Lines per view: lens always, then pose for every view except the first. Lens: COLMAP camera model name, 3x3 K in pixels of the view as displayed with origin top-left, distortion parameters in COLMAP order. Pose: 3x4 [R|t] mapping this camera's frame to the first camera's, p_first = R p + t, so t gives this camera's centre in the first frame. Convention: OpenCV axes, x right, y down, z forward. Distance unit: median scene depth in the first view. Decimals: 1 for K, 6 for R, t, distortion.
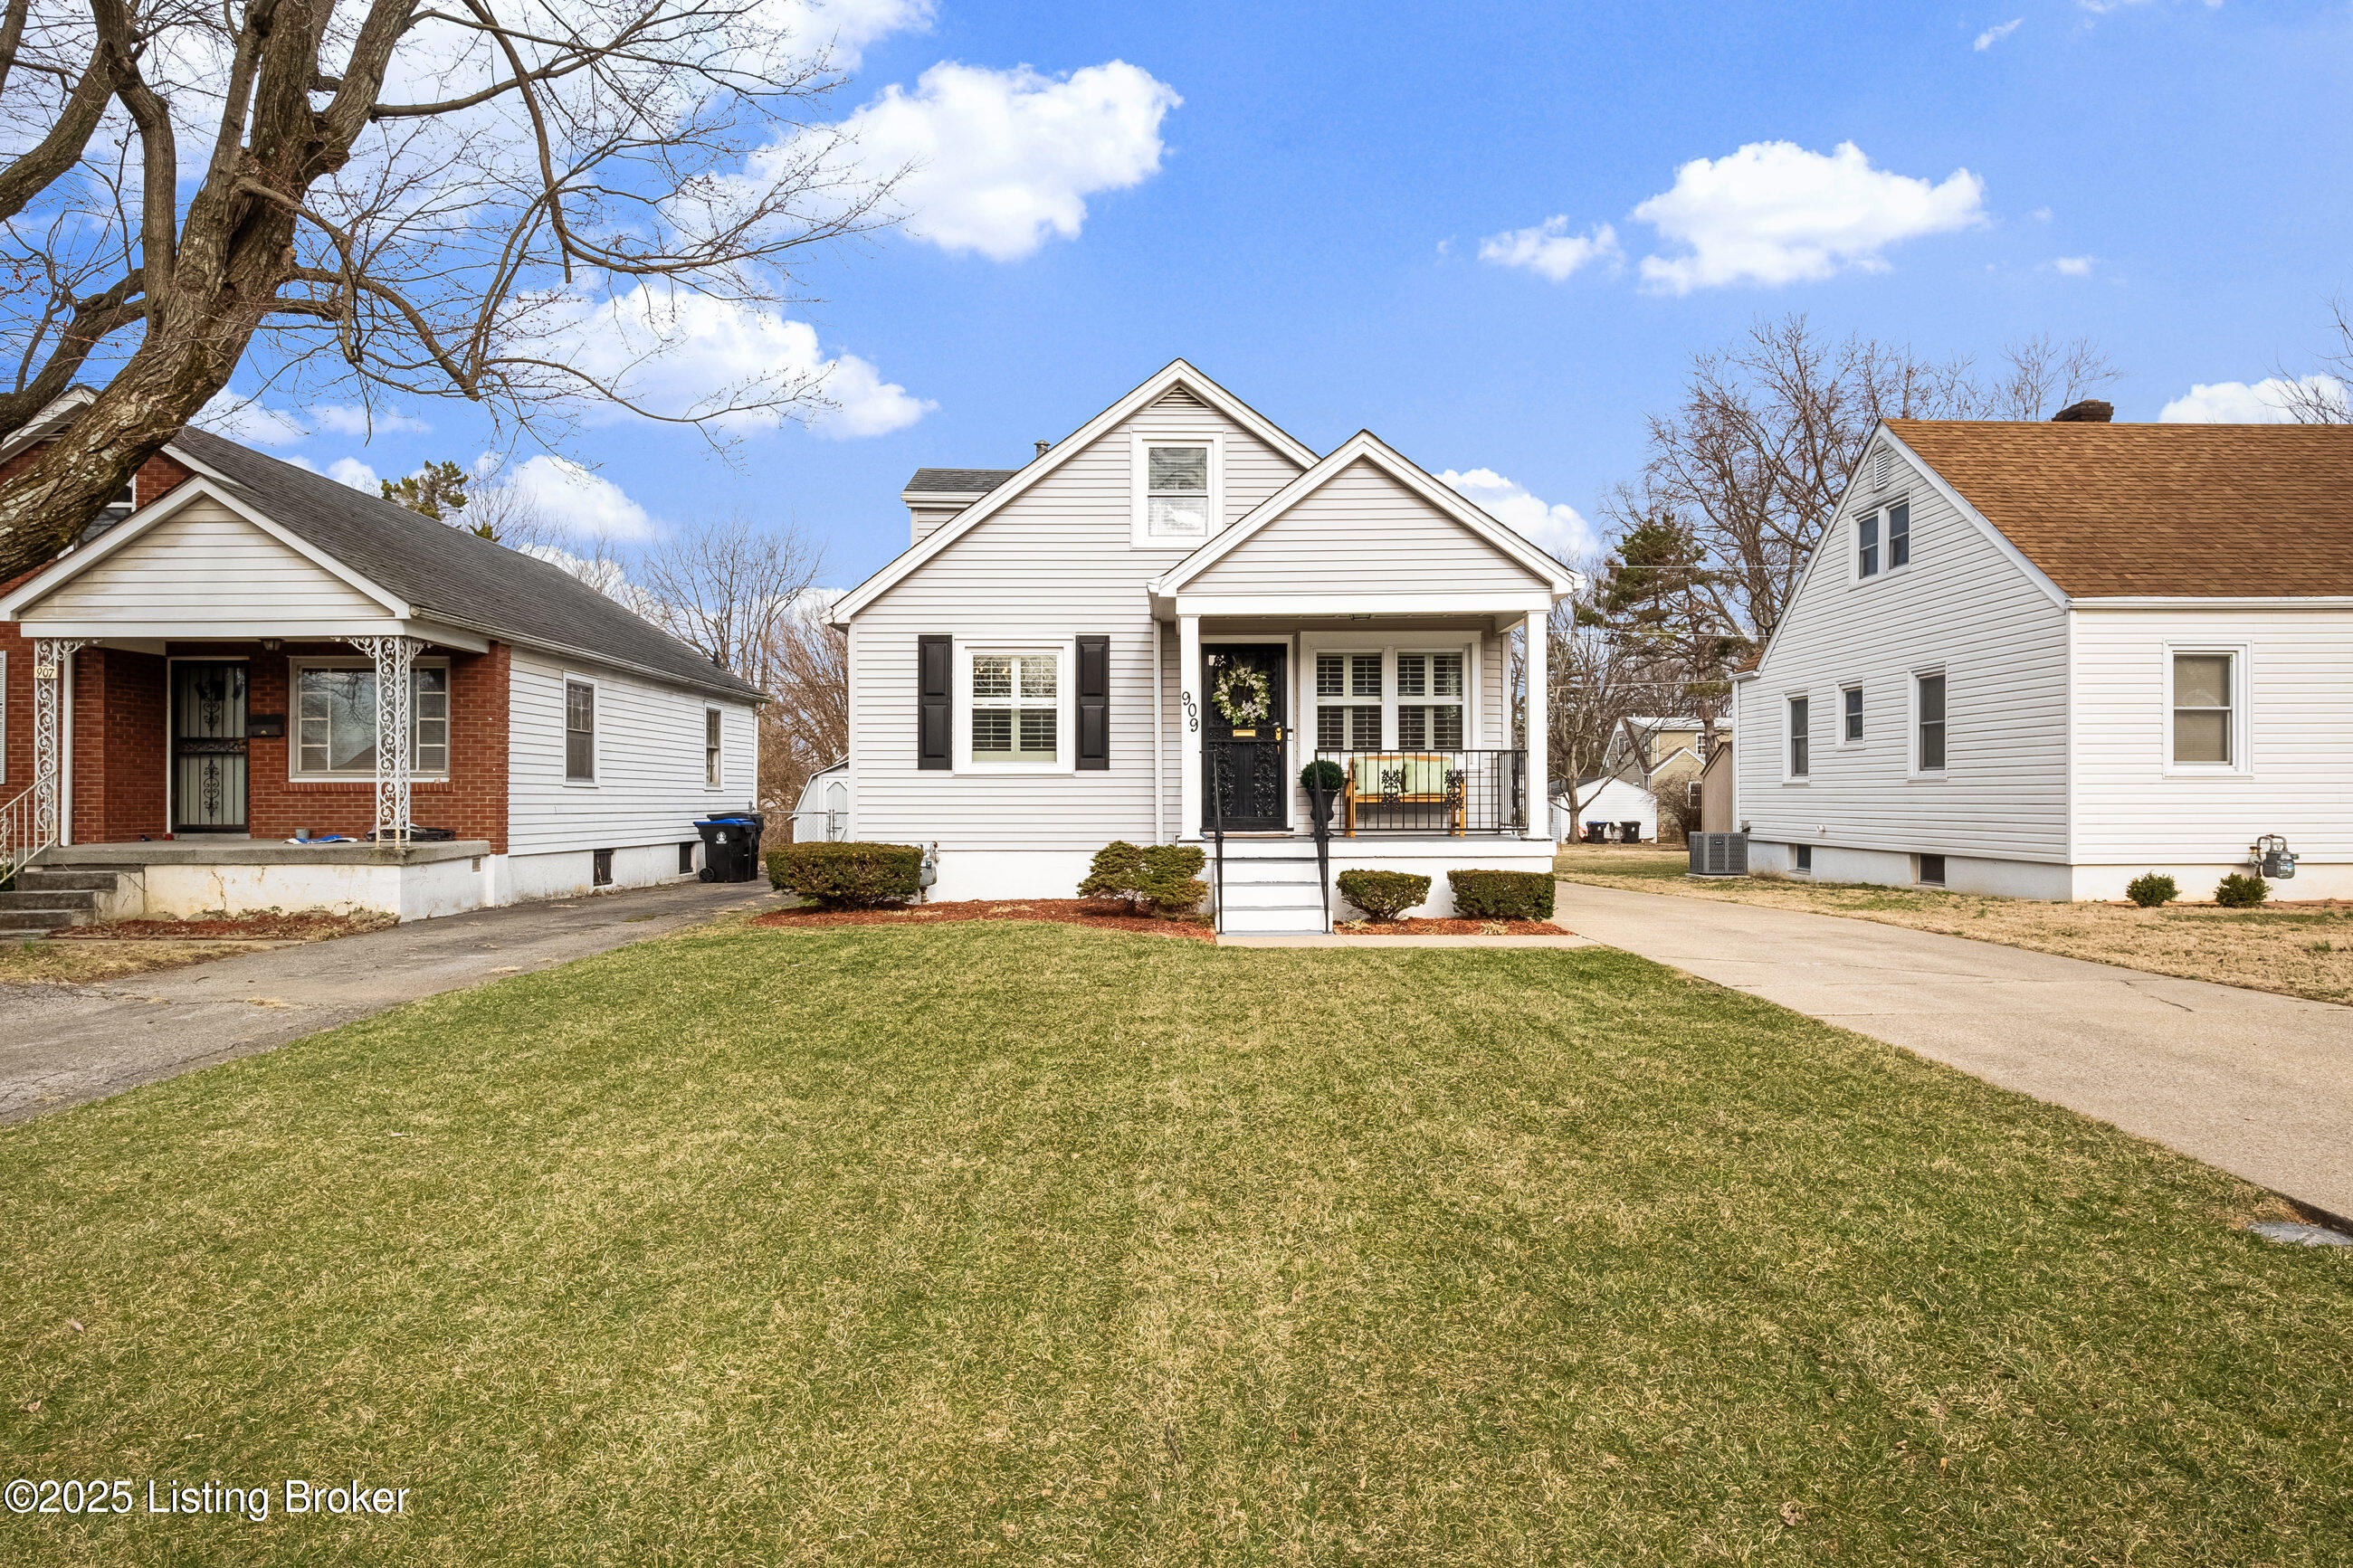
lens RADIAL K [[1344.4, 0, 1177.3], [0, 1344.4, 794.9], [0, 0, 1]] dist [0.022017, 0.000055]
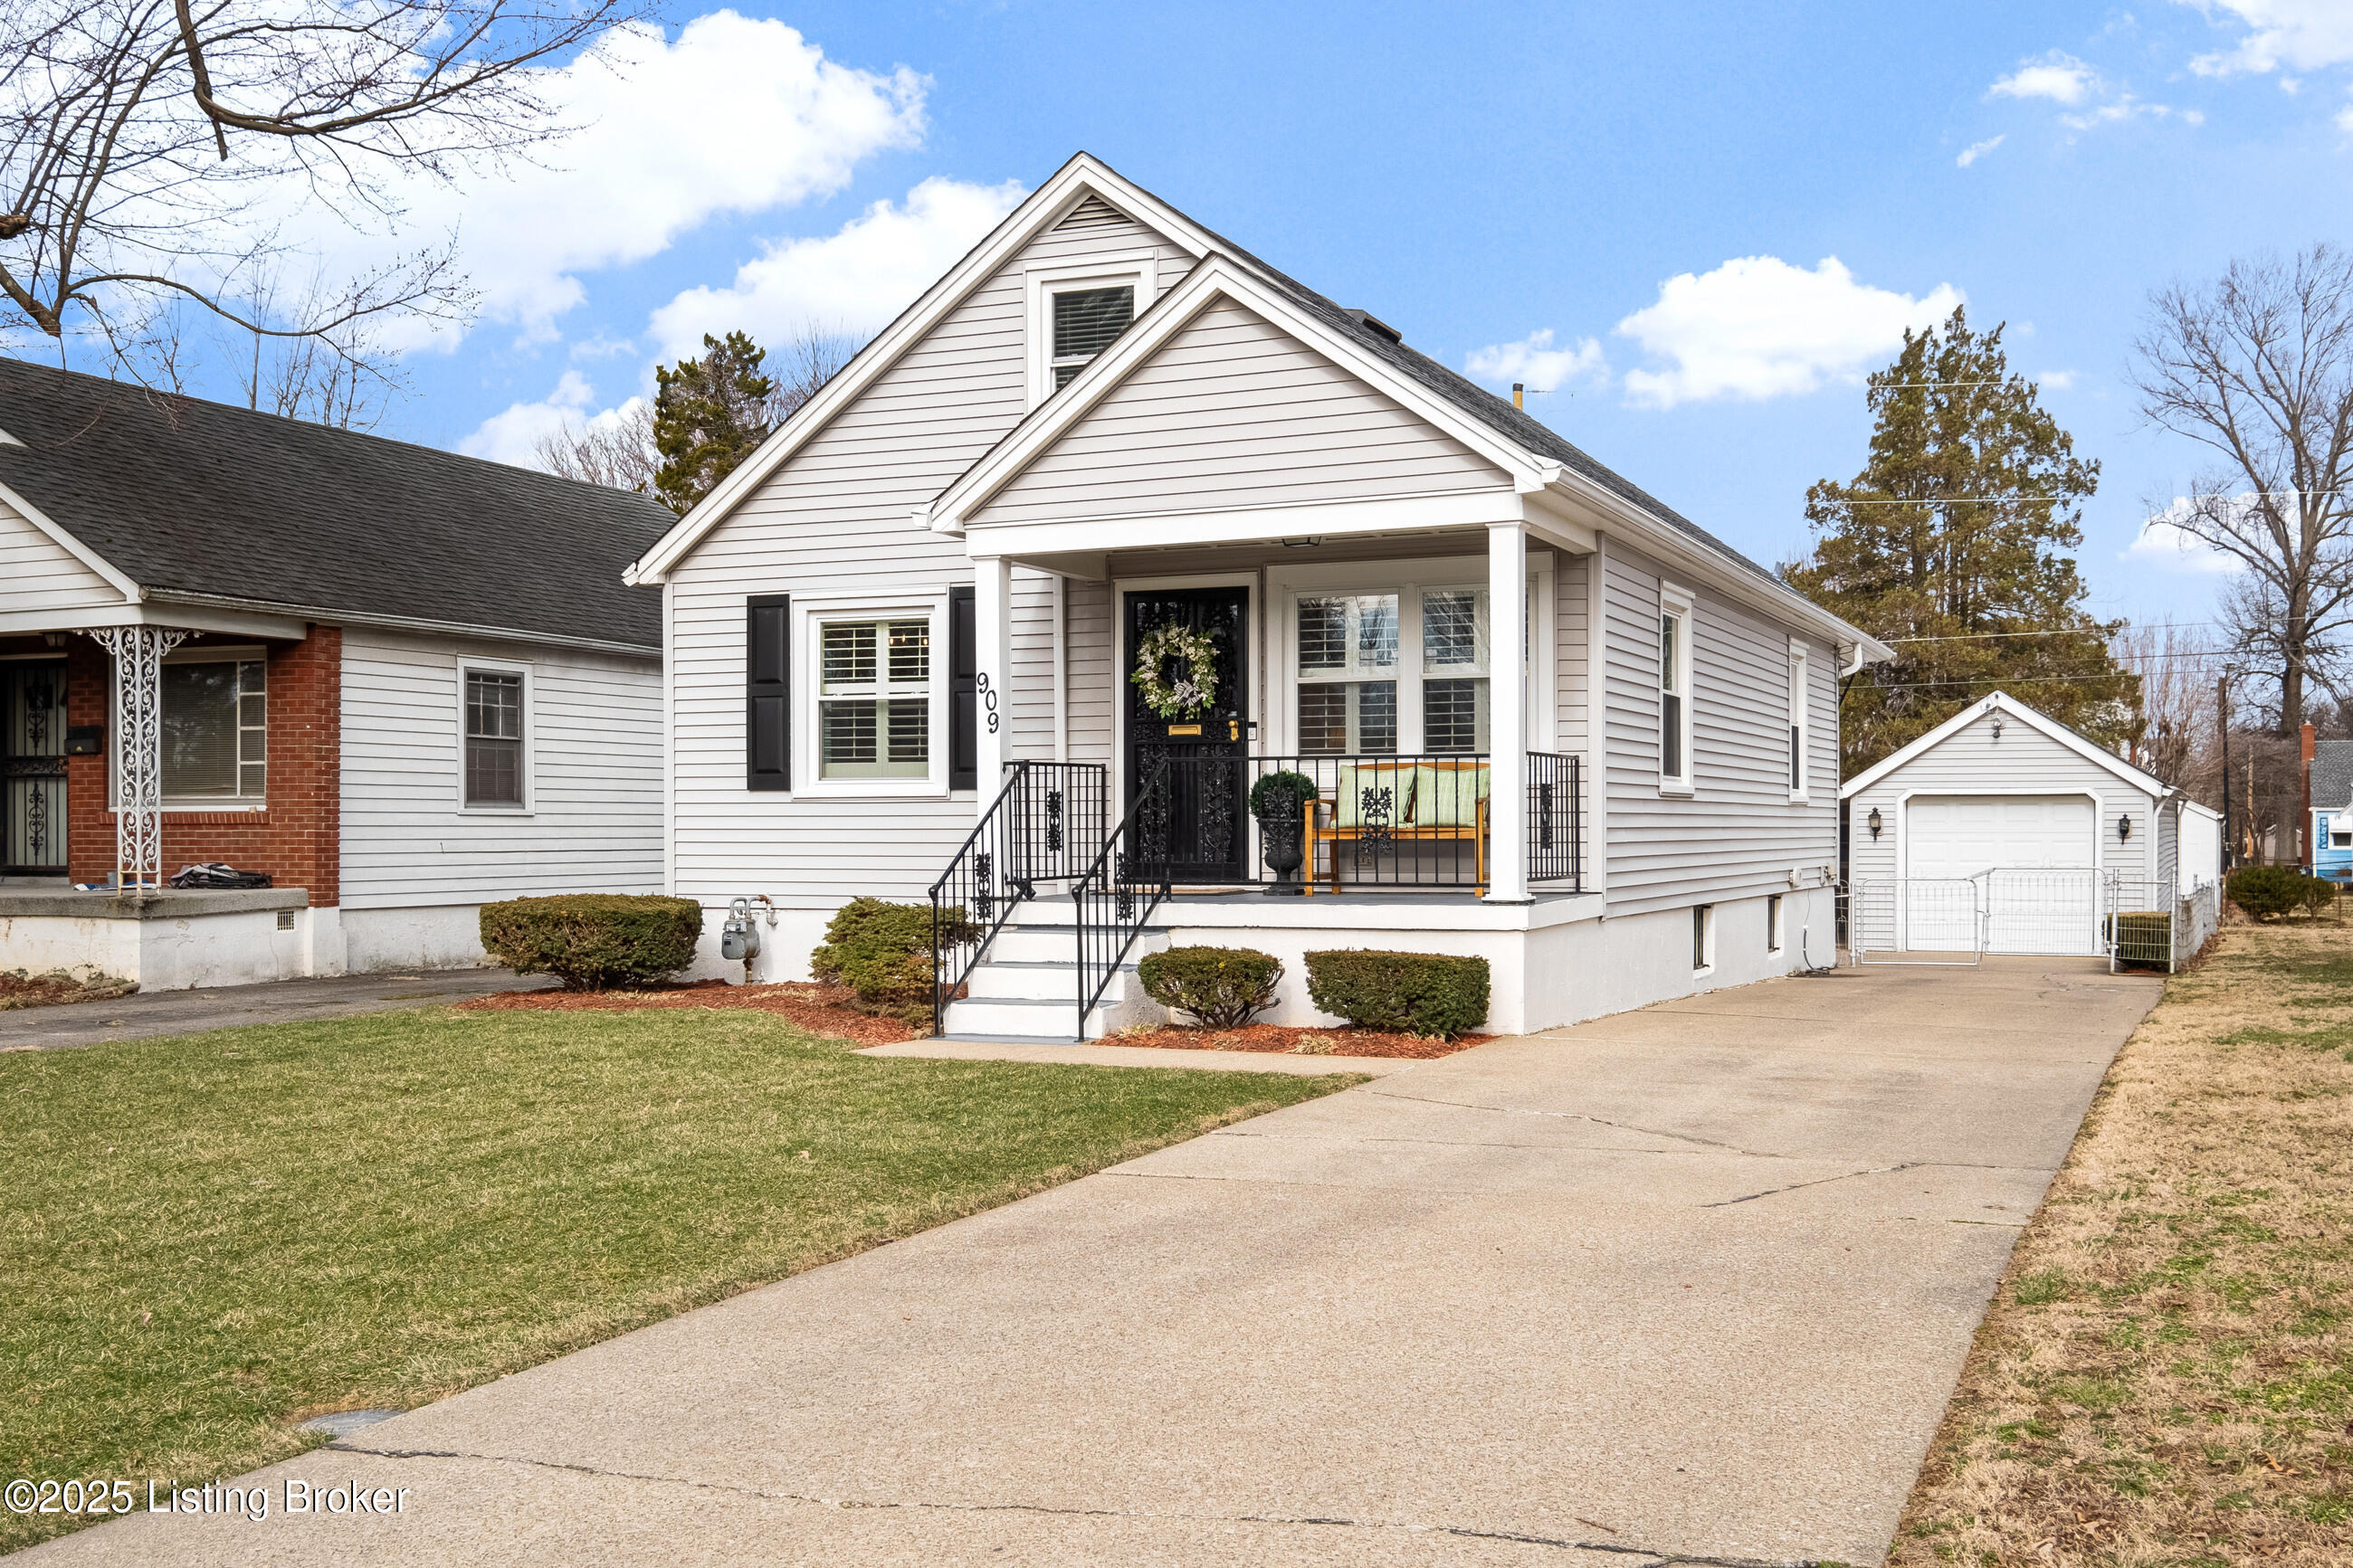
lens RADIAL K [[2362.8, 0, 1172.8], [0, 2362.8, 817.0], [0, 0, 1]] dist [0.093967, -0.006968]
pose [[0.916007, -0.002763, -0.401154, 0.491264], [0.002897, 0.999996, -0.000272, -0.004483], [0.401153, -0.000913, 0.916011, -0.027710]]
